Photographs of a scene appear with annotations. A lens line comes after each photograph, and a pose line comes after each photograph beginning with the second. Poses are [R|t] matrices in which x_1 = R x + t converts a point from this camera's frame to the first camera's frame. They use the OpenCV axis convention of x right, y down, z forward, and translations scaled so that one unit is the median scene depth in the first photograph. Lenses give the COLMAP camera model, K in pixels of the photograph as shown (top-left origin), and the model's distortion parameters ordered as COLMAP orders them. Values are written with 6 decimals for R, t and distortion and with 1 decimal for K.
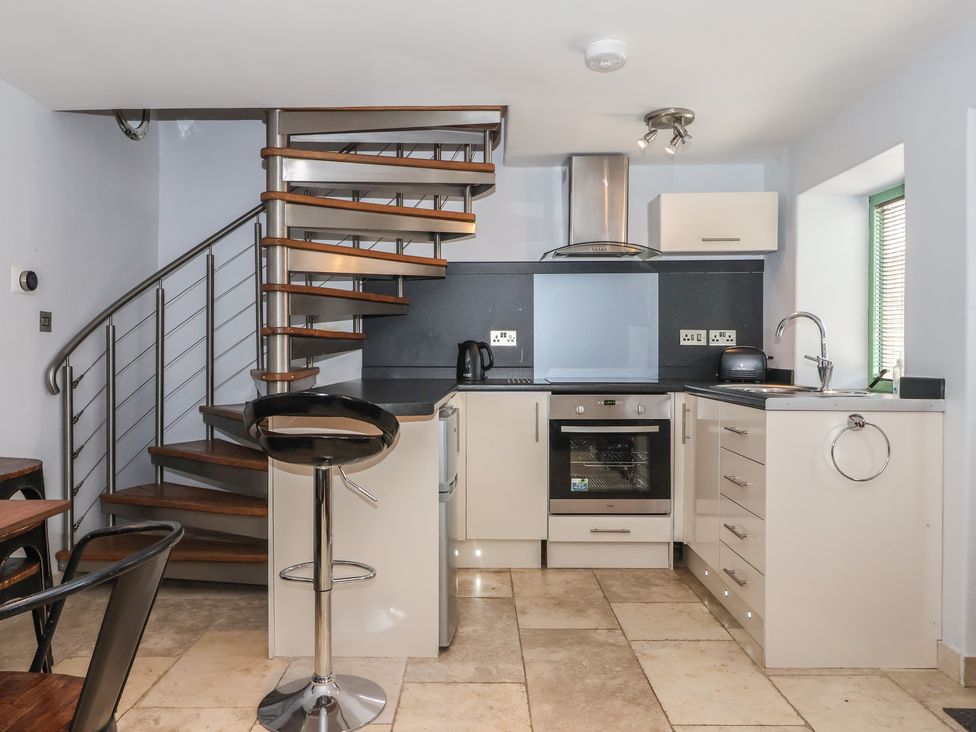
lens RADIAL K [[727.9, 0, 477.3], [0, 727.9, 352.7], [0, 0, 1]] dist [0.003346, 0.005234]
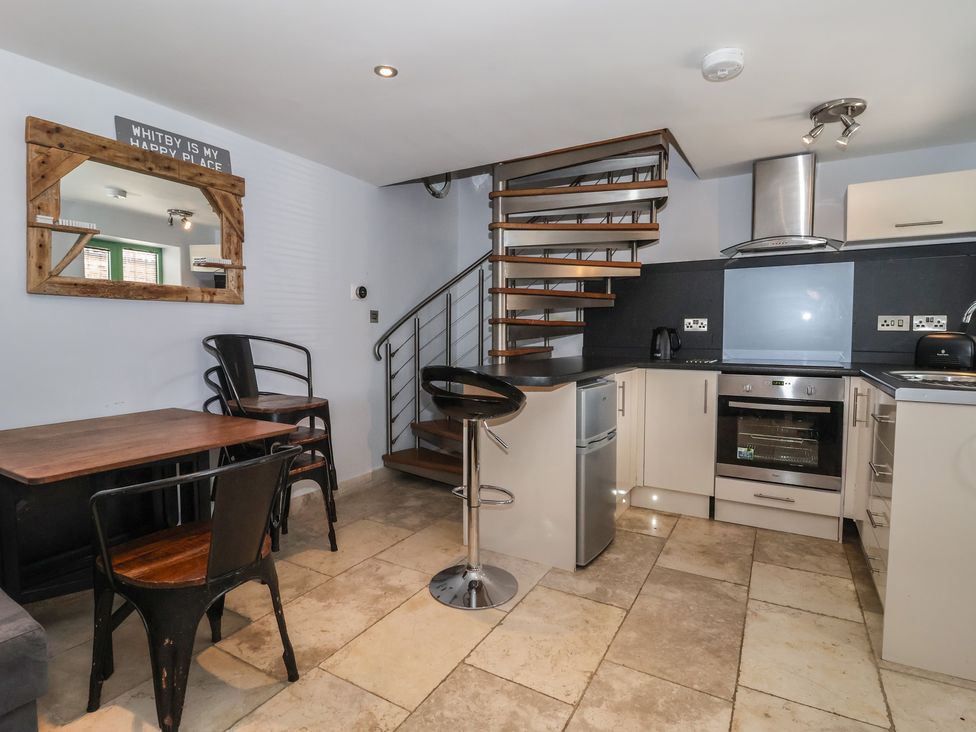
lens RADIAL K [[513.0, 0, 483.4], [0, 513.0, 356.4], [0, 0, 1]] dist [0.003596, -0.014325]
pose [[0.862239, 0.026684, -0.505799, 0.189494], [-0.004555, 0.998979, 0.044937, -0.004919], [0.506482, -0.036442, 0.861480, 0.105443]]
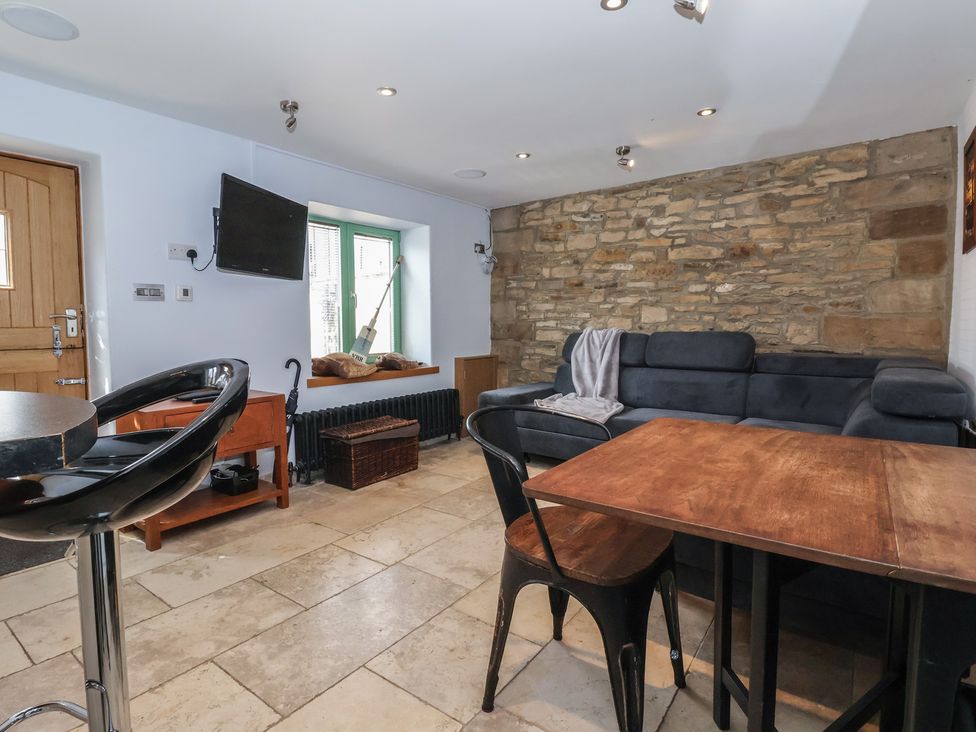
lens RADIAL K [[513.0, 0, 492.7], [0, 513.0, 358.3], [0, 0, 1]] dist [0.003596, -0.014325]
pose [[-0.812588, -0.034354, 0.581825, -0.405502], [0.010306, 0.997258, 0.073277, 0.011914], [-0.582747, 0.065541, -0.810006, 0.704067]]
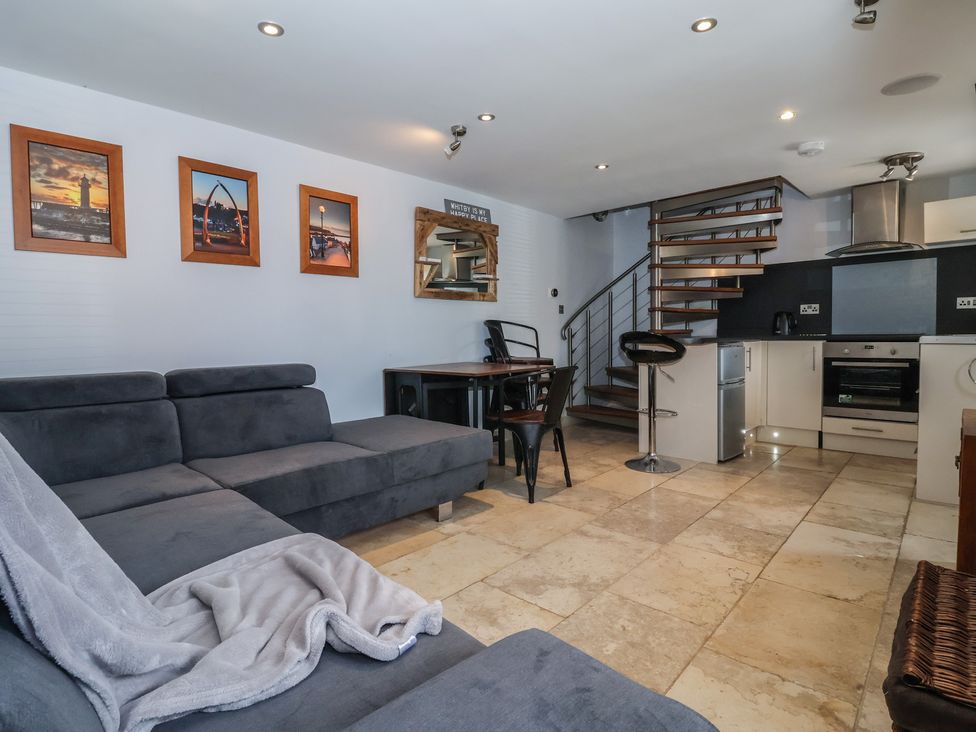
lens RADIAL K [[513.0, 0, 482.2], [0, 513.0, 355.0], [0, 0, 1]] dist [0.003596, -0.014325]
pose [[0.731746, 0.018874, -0.681316, 0.321990], [0.010282, 0.999197, 0.038723, 0.034277], [0.681499, -0.035341, 0.730965, -0.359058]]
